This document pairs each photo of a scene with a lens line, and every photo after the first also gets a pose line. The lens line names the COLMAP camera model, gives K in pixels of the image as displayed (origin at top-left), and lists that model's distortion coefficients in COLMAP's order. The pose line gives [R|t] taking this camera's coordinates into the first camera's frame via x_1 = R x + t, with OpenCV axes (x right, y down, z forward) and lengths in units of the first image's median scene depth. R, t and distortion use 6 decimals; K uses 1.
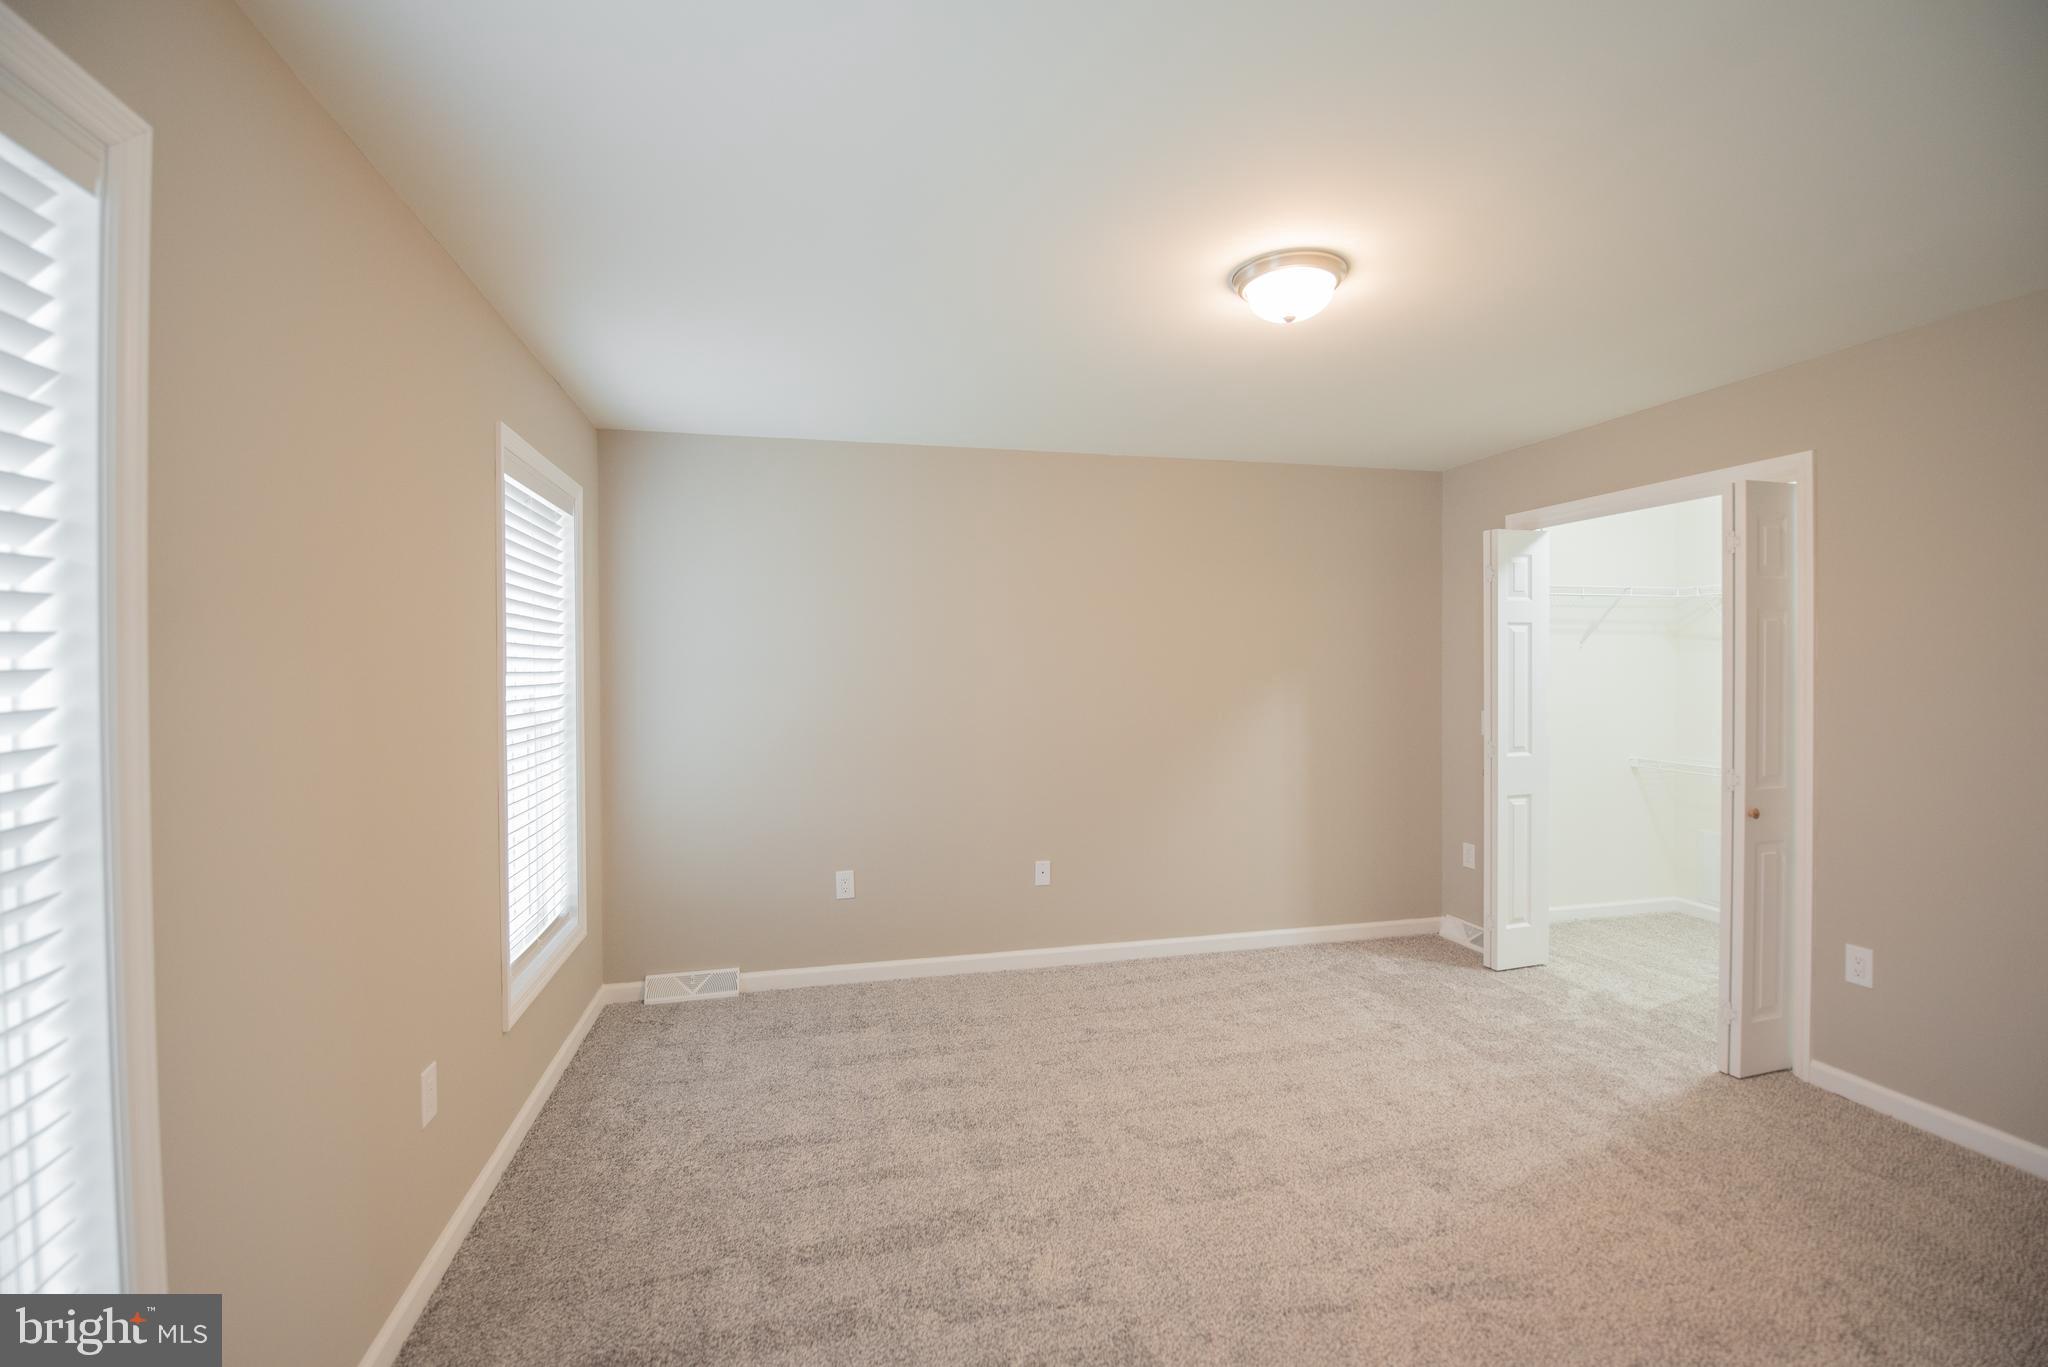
lens RADIAL K [[896.0, 0, 1016.9], [0, 896.0, 680.3], [0, 0, 1]] dist [-0.000115, -0.009739]
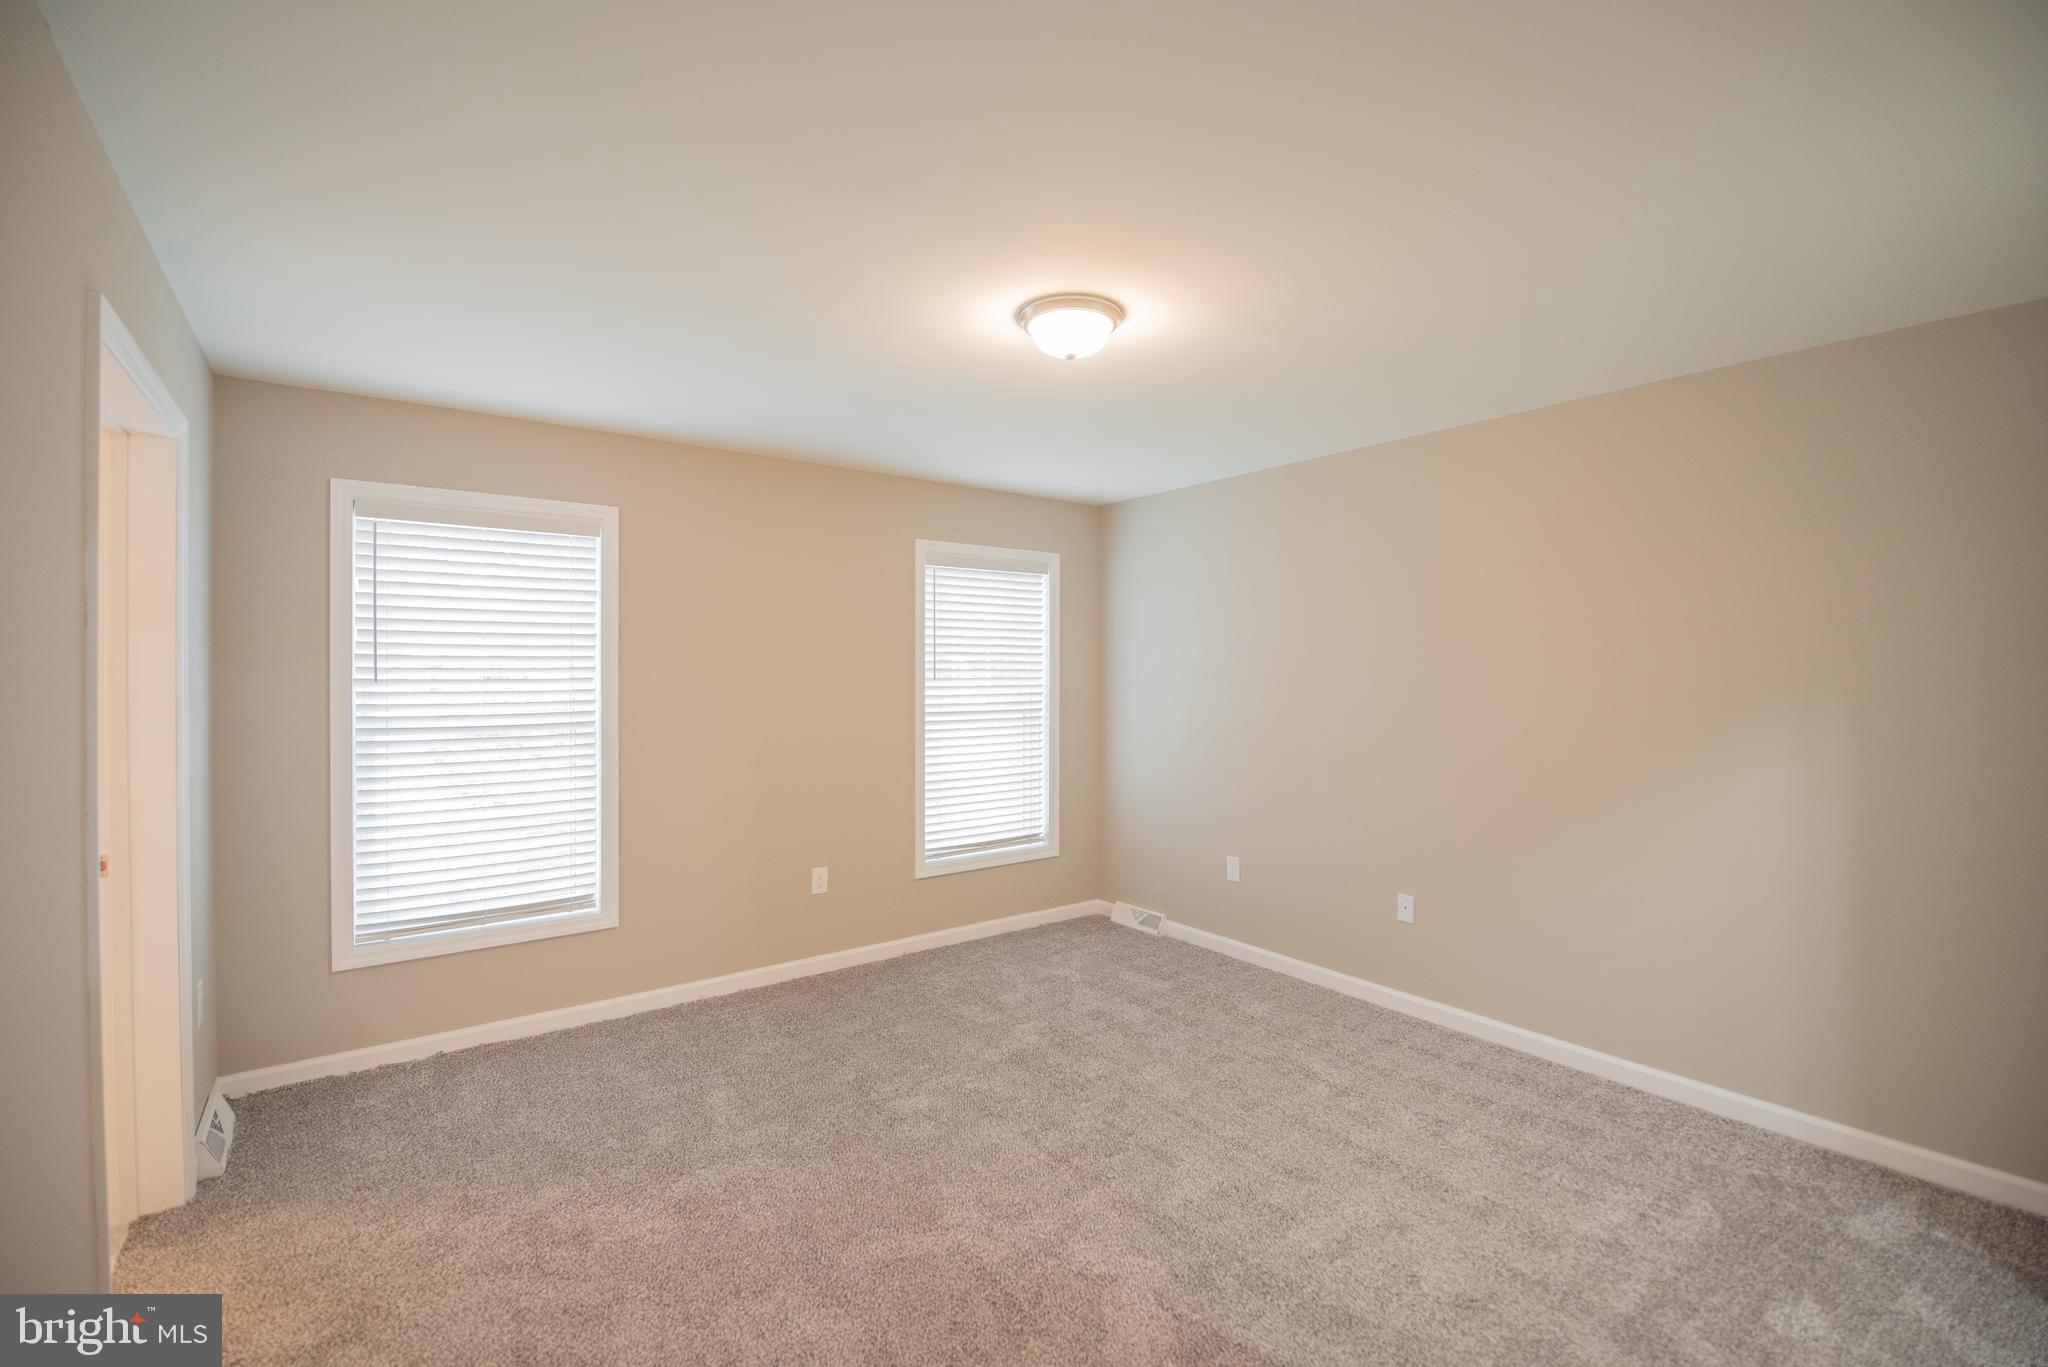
lens RADIAL K [[896.0, 0, 1016.9], [0, 896.0, 680.3], [0, 0, 1]] dist [-0.000115, -0.009739]
pose [[0.386866, 0.015223, -0.922010, 0.827862], [-0.012445, 0.999859, 0.011286, -0.020453], [0.922052, 0.007108, 0.387001, 0.349246]]
